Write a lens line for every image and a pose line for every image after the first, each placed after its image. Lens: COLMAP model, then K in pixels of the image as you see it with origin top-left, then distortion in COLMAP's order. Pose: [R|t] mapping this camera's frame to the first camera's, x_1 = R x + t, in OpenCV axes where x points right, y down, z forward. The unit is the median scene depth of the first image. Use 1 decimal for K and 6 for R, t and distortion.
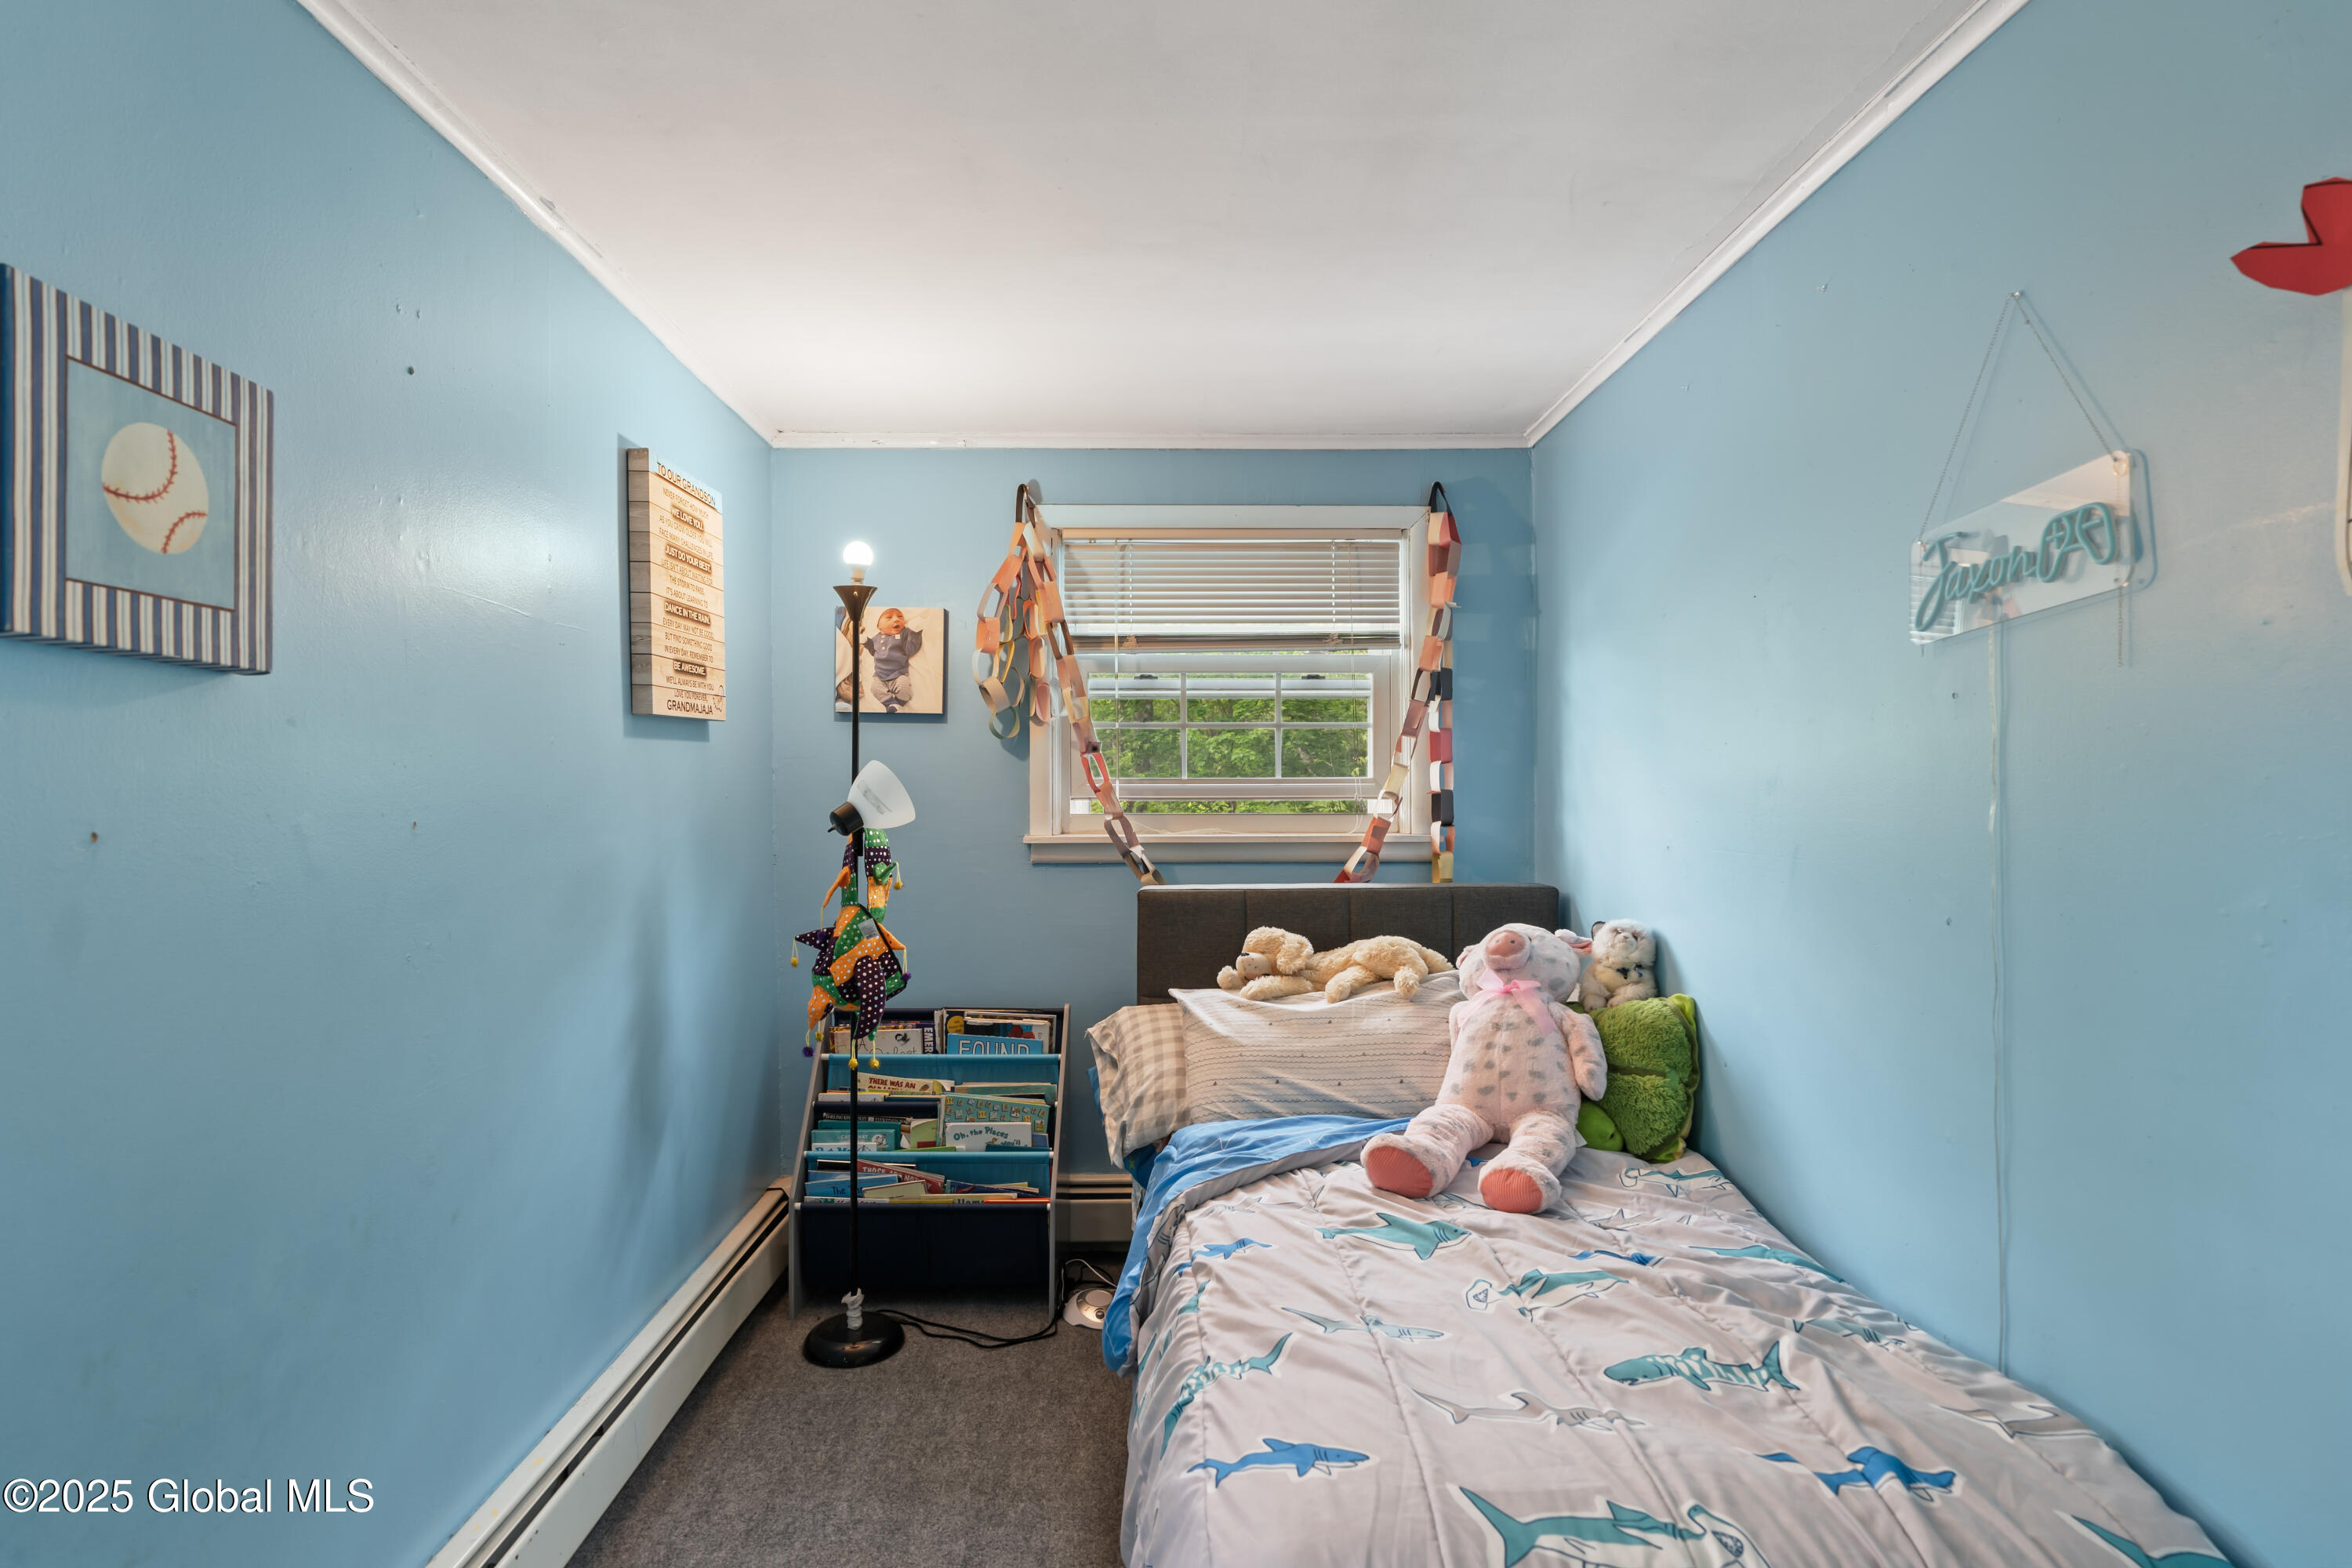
lens RADIAL K [[1204.9, 0, 1178.0], [0, 1204.9, 771.7], [0, 0, 1]] dist [0.001193, -0.000171]
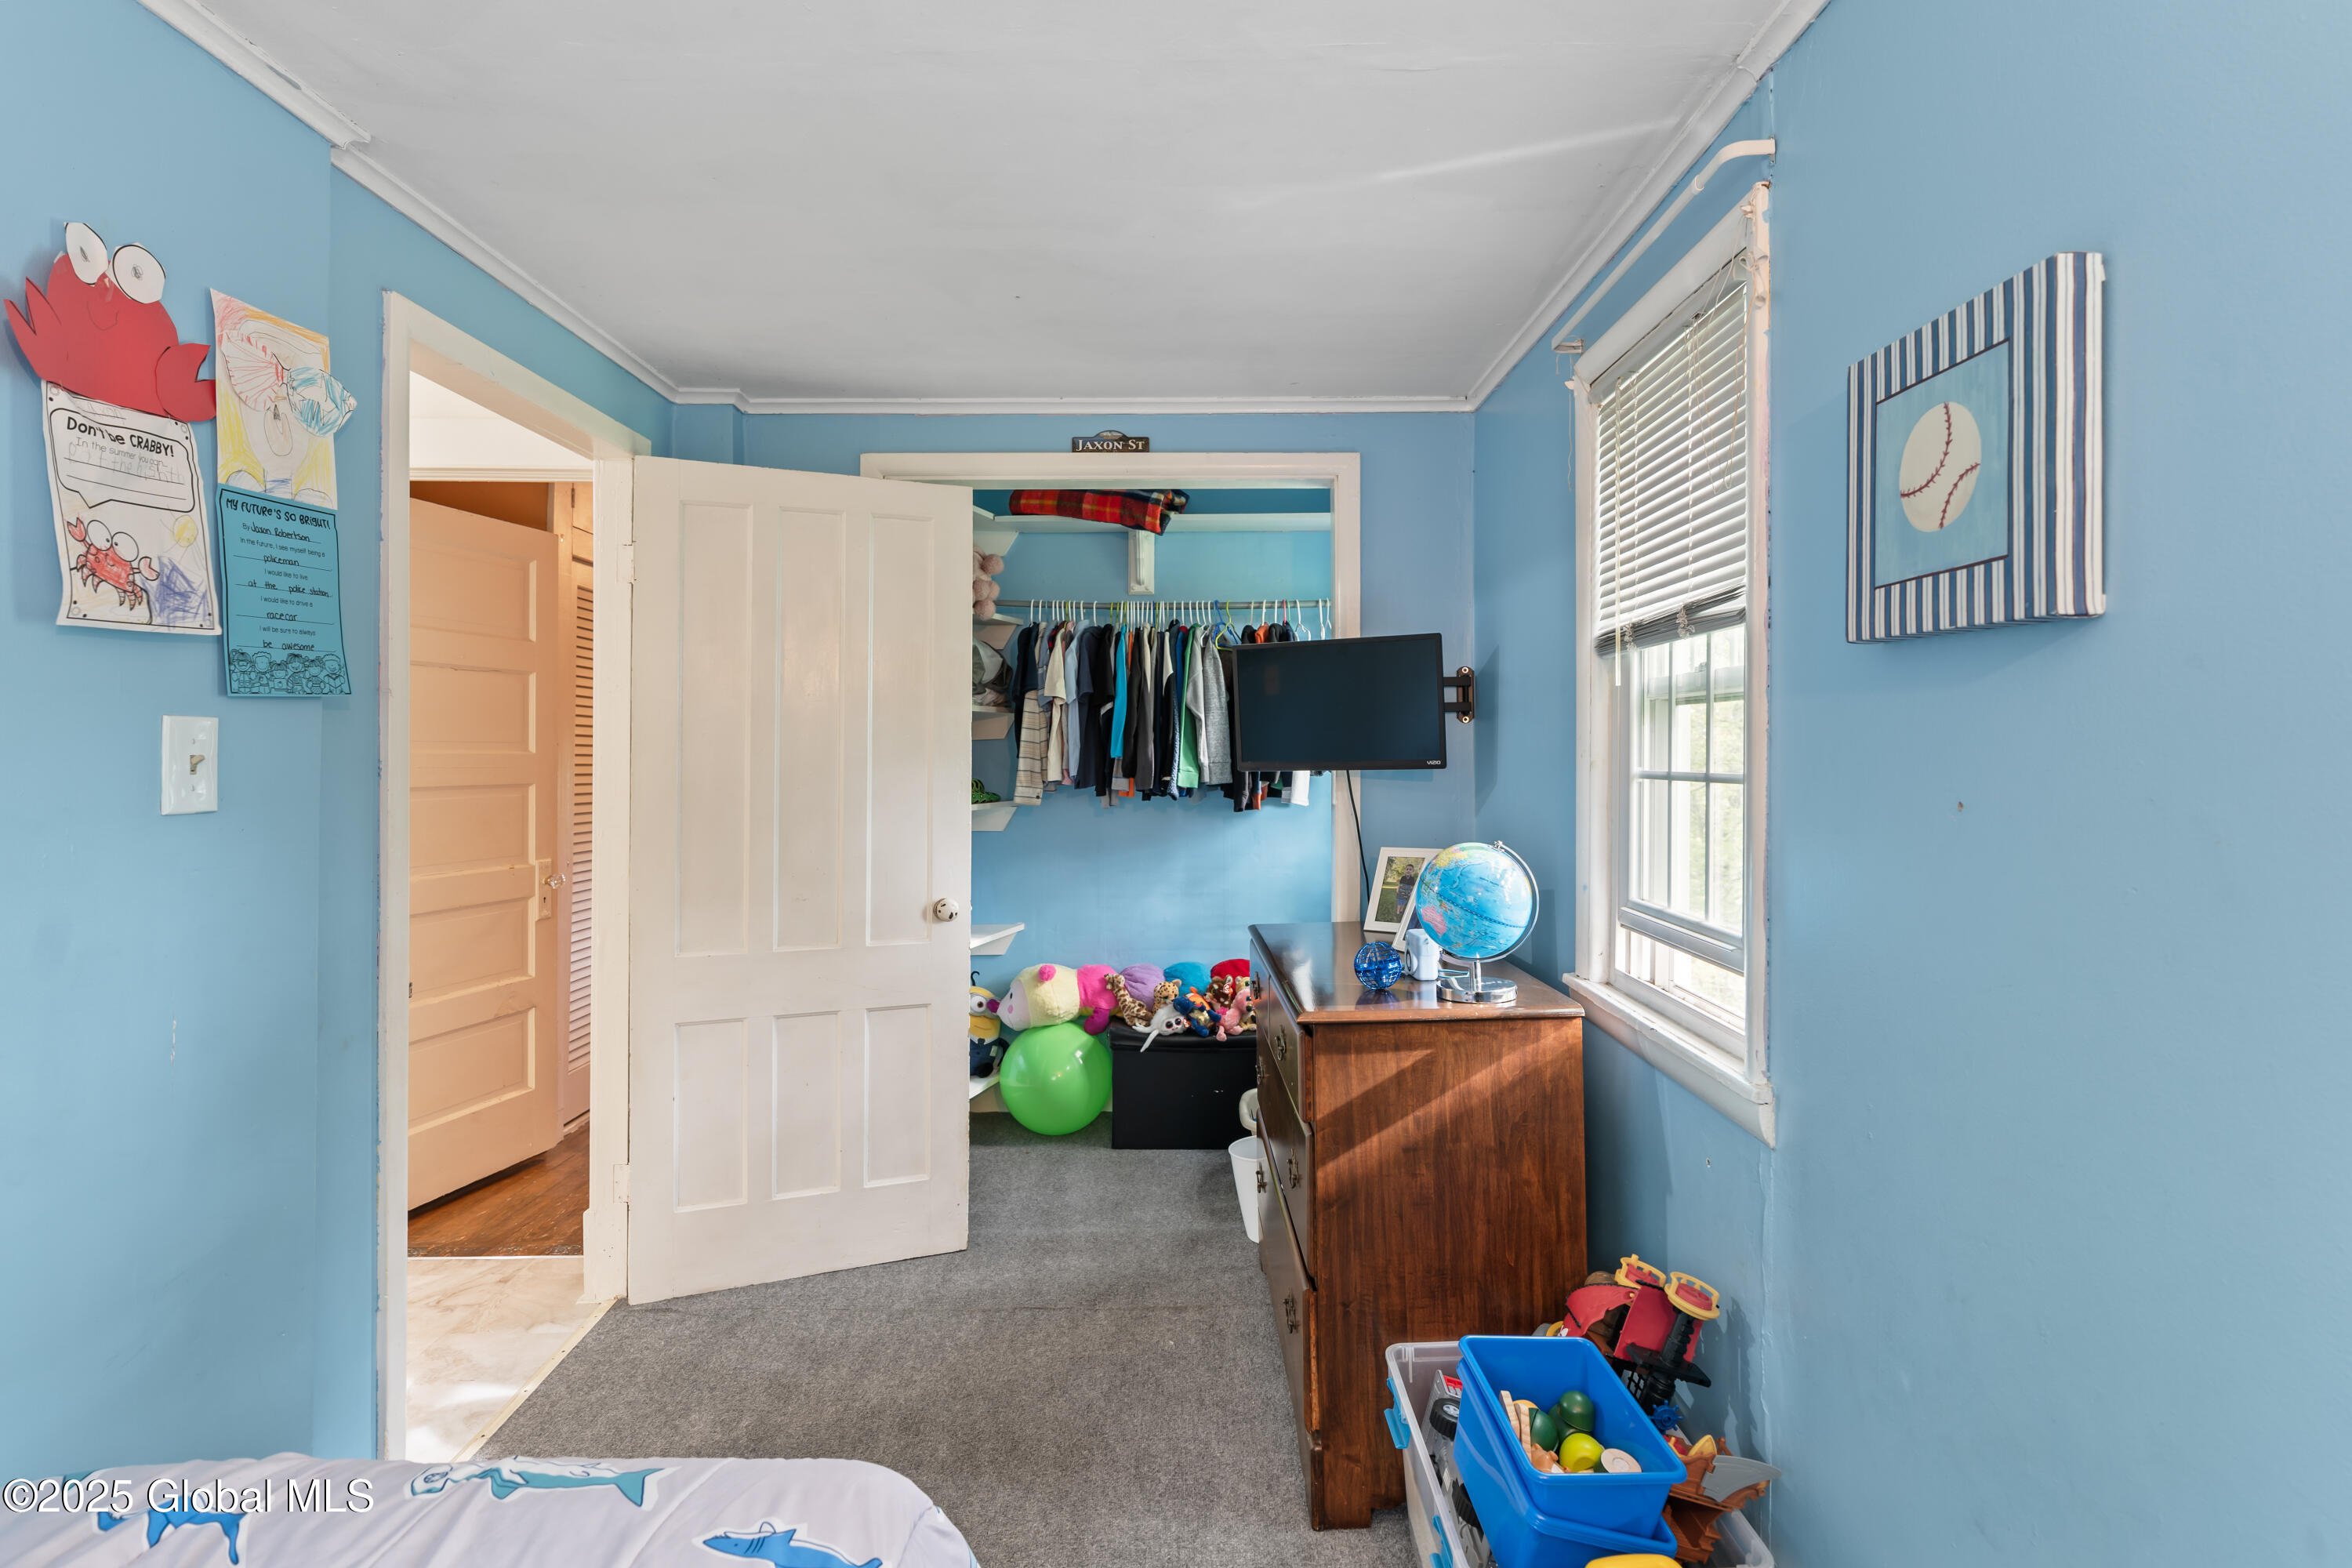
lens RADIAL K [[1070.4, 0, 1176.2], [0, 1070.4, 781.9], [0, 0, 1]] dist [-0.000702, -0.000012]
pose [[-0.999981, 0.005063, 0.003482, -0.199316], [0.005098, 0.999934, 0.010342, 0.019363], [-0.003430, 0.010360, -0.999940, 1.895885]]
